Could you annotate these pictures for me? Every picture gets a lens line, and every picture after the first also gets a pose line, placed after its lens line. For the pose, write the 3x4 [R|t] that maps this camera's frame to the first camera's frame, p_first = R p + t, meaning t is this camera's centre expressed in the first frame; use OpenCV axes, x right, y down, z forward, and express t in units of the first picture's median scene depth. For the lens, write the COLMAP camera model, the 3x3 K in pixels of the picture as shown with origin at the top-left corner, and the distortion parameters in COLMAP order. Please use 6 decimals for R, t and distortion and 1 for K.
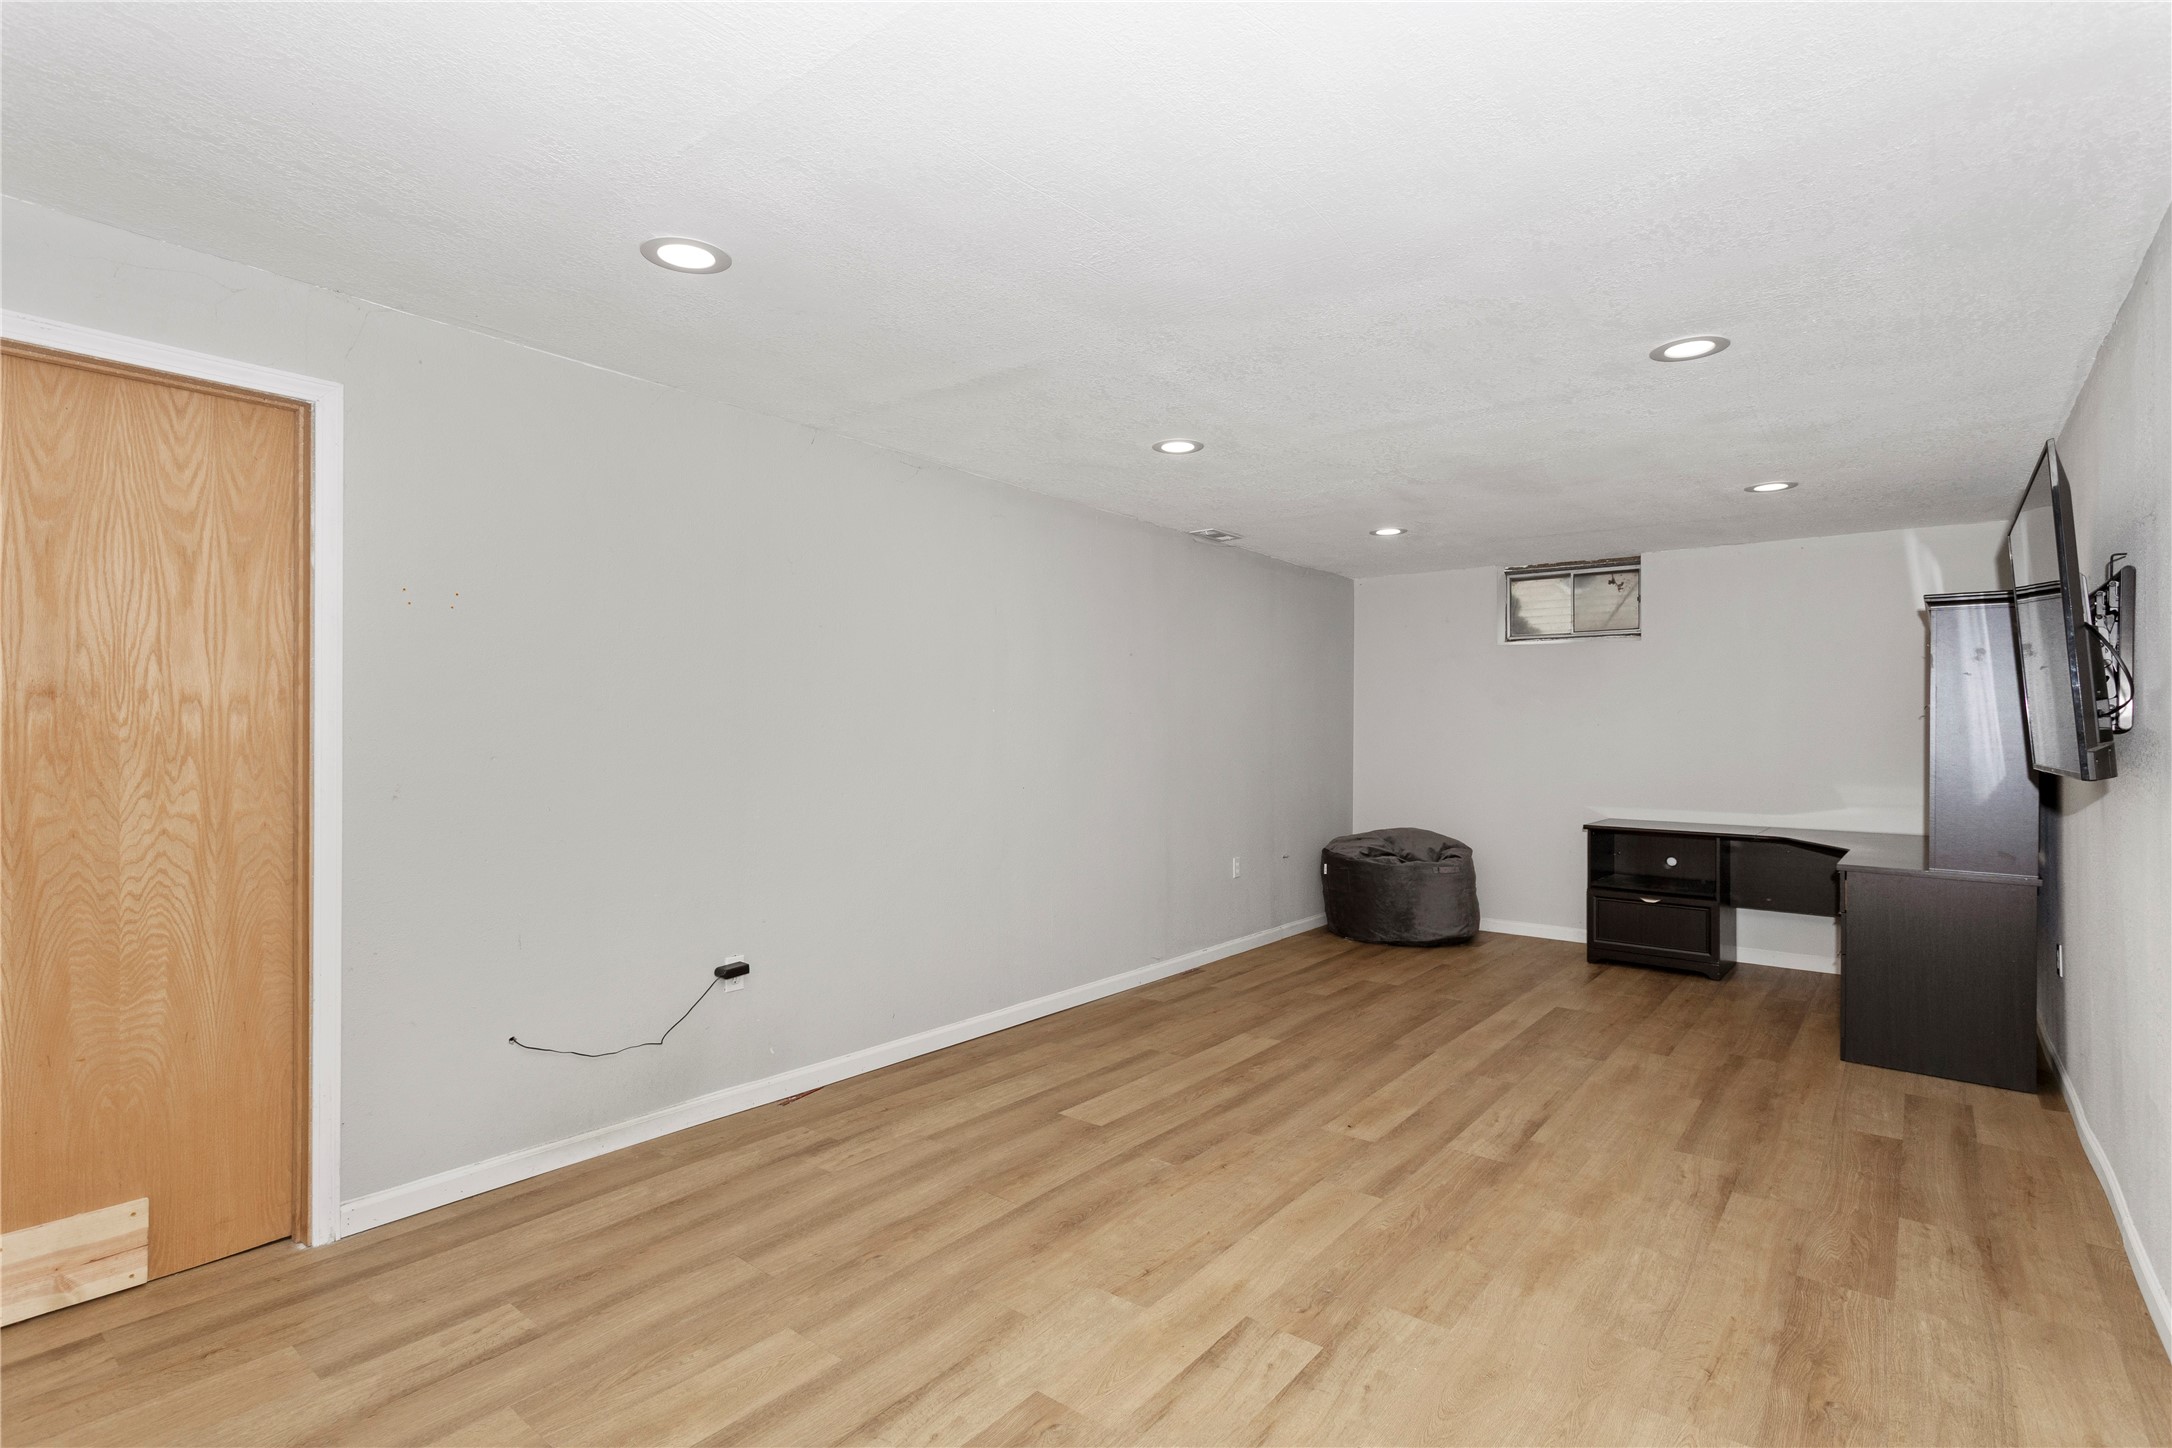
lens RADIAL K [[1047.7, 0, 1084.9], [0, 1047.7, 729.0], [0, 0, 1]] dist [0.010968, -0.000577]
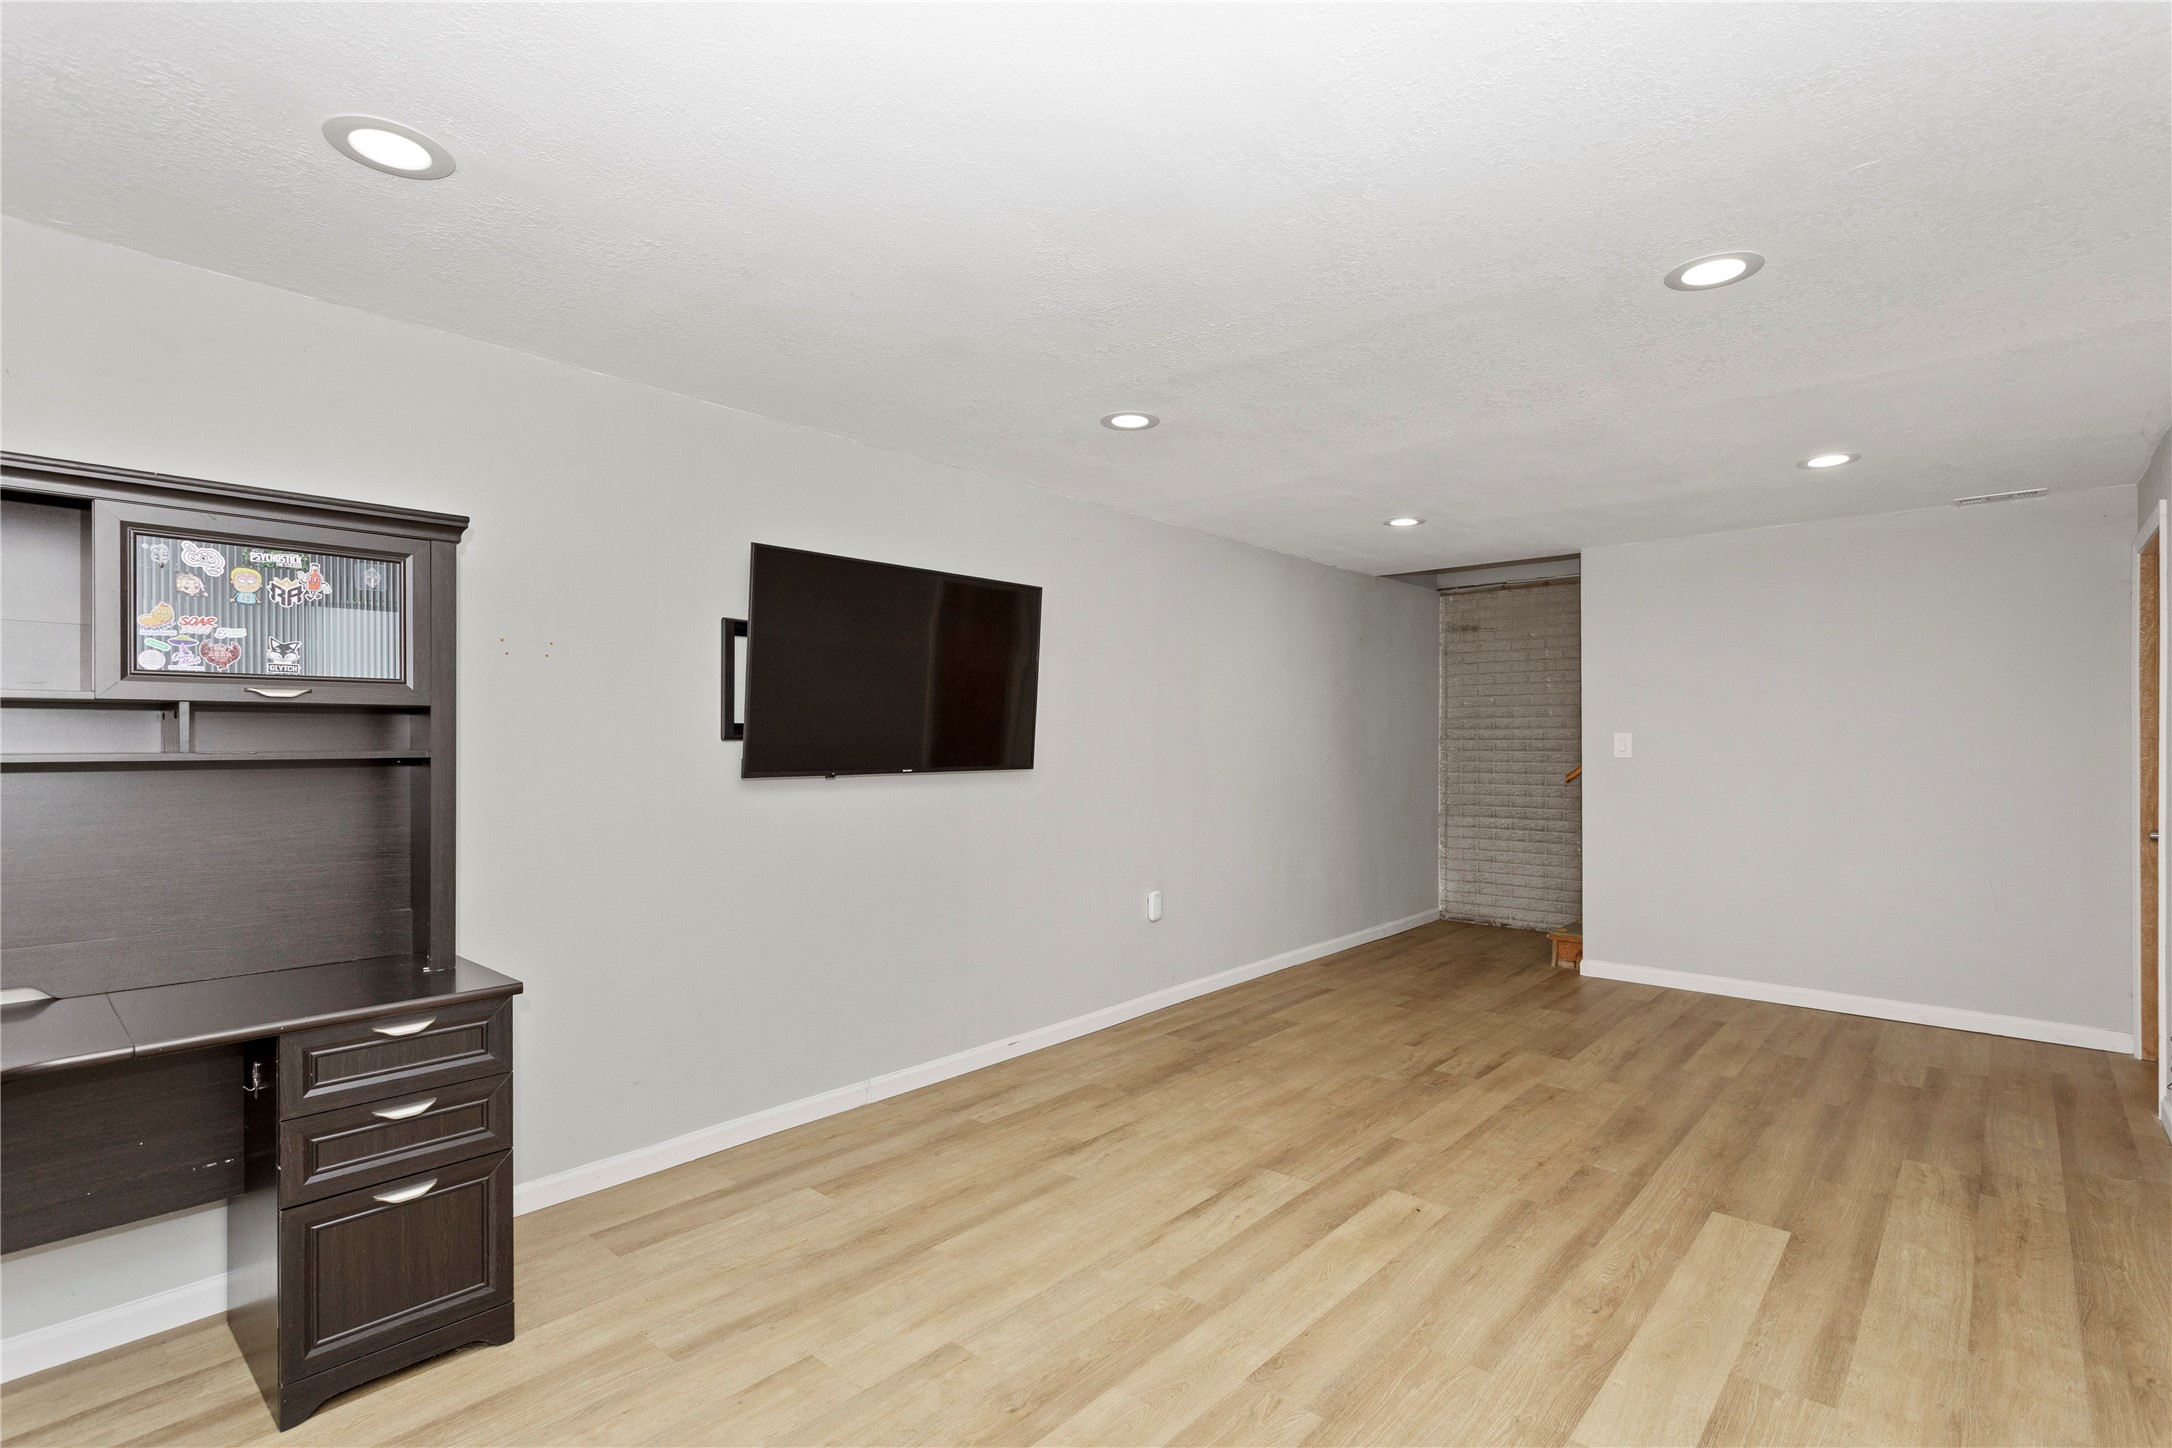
lens RADIAL K [[1047.7, 0, 1087.0], [0, 1047.7, 733.7], [0, 0, 1]] dist [0.010968, -0.000577]
pose [[-0.998111, -0.007449, 0.060984, 0.499454], [-0.008116, 0.999910, -0.010705, 0.000522], [-0.060899, -0.011180, -0.998081, 1.985947]]
